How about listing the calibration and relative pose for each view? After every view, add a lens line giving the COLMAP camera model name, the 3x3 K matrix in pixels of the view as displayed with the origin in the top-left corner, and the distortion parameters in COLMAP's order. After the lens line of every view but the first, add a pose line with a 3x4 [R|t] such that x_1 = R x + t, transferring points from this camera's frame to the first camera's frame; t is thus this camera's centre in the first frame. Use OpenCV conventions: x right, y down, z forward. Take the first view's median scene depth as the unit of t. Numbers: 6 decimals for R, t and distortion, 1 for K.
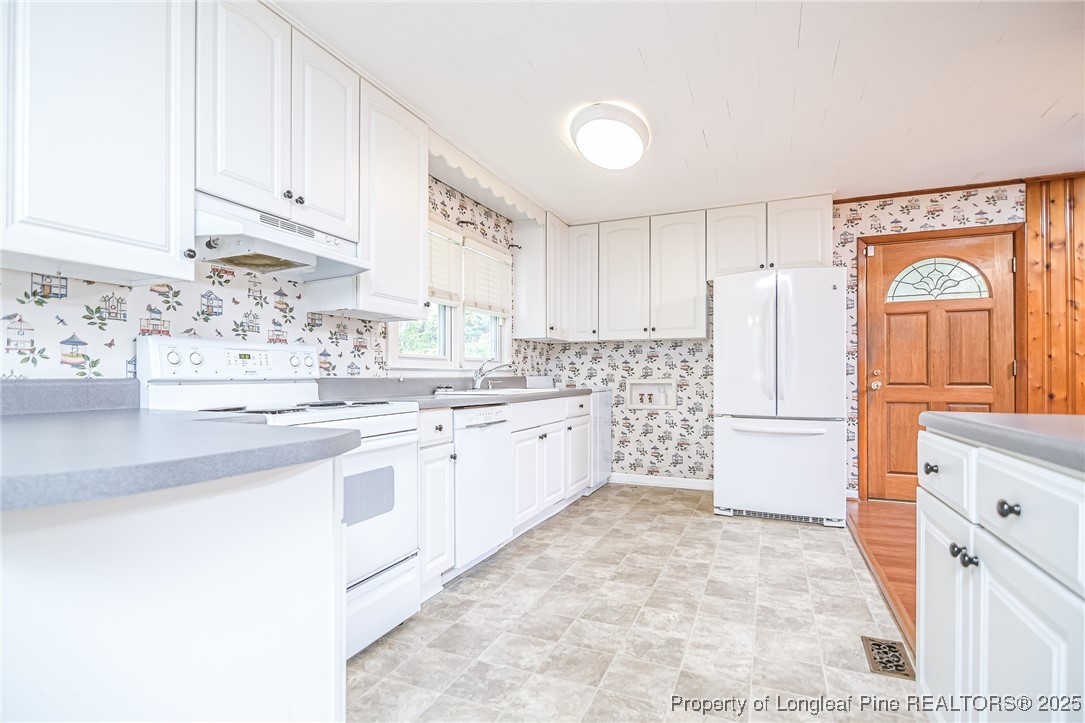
lens RADIAL K [[528.1, 0, 532.5], [0, 528.1, 373.6], [0, 0, 1]] dist [0.007890, -0.007912]
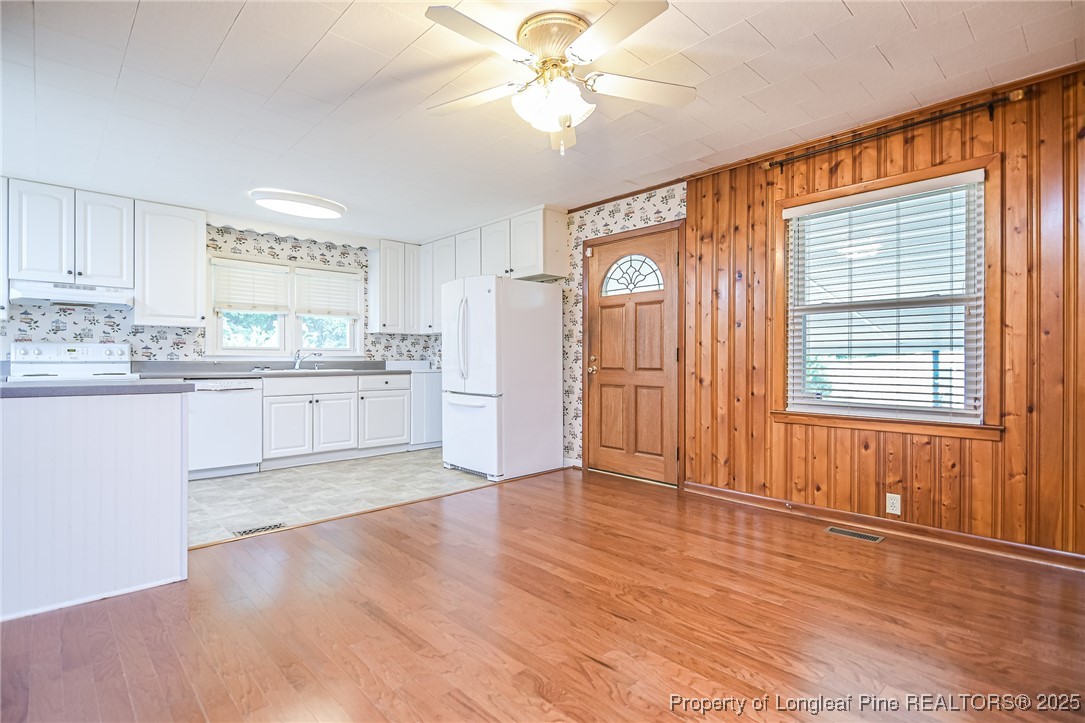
lens RADIAL K [[507.6, 0, 526.6], [0, 507.6, 363.5], [0, 0, 1]] dist [-0.002314, -0.003931]
pose [[0.922340, 0.005830, -0.386335, 1.042677], [-0.001626, 0.999936, 0.011209, -0.003679], [0.386375, -0.009710, 0.922290, -0.072657]]
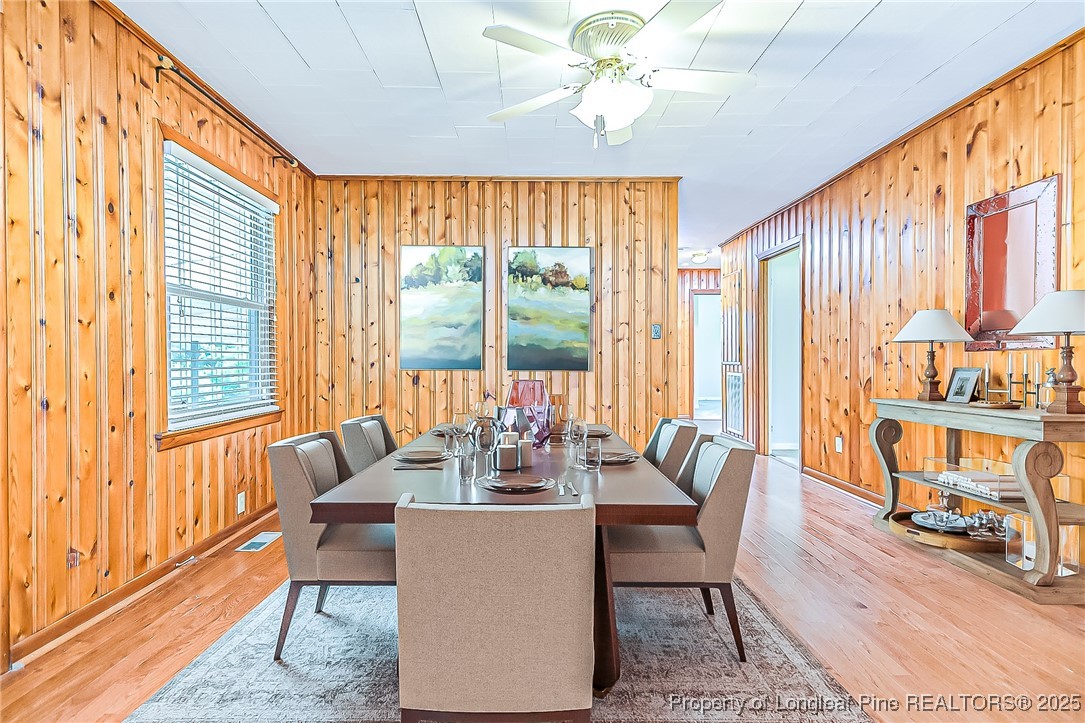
lens RADIAL K [[528.1, 0, 532.2], [0, 528.1, 363.3], [0, 0, 1]] dist [0.007890, -0.007912]
pose [[-0.424179, -0.005884, 0.905559, 0.349256], [-0.001215, 0.999982, 0.005928, 0.001810], [-0.905577, 0.001414, -0.424179, 0.792391]]
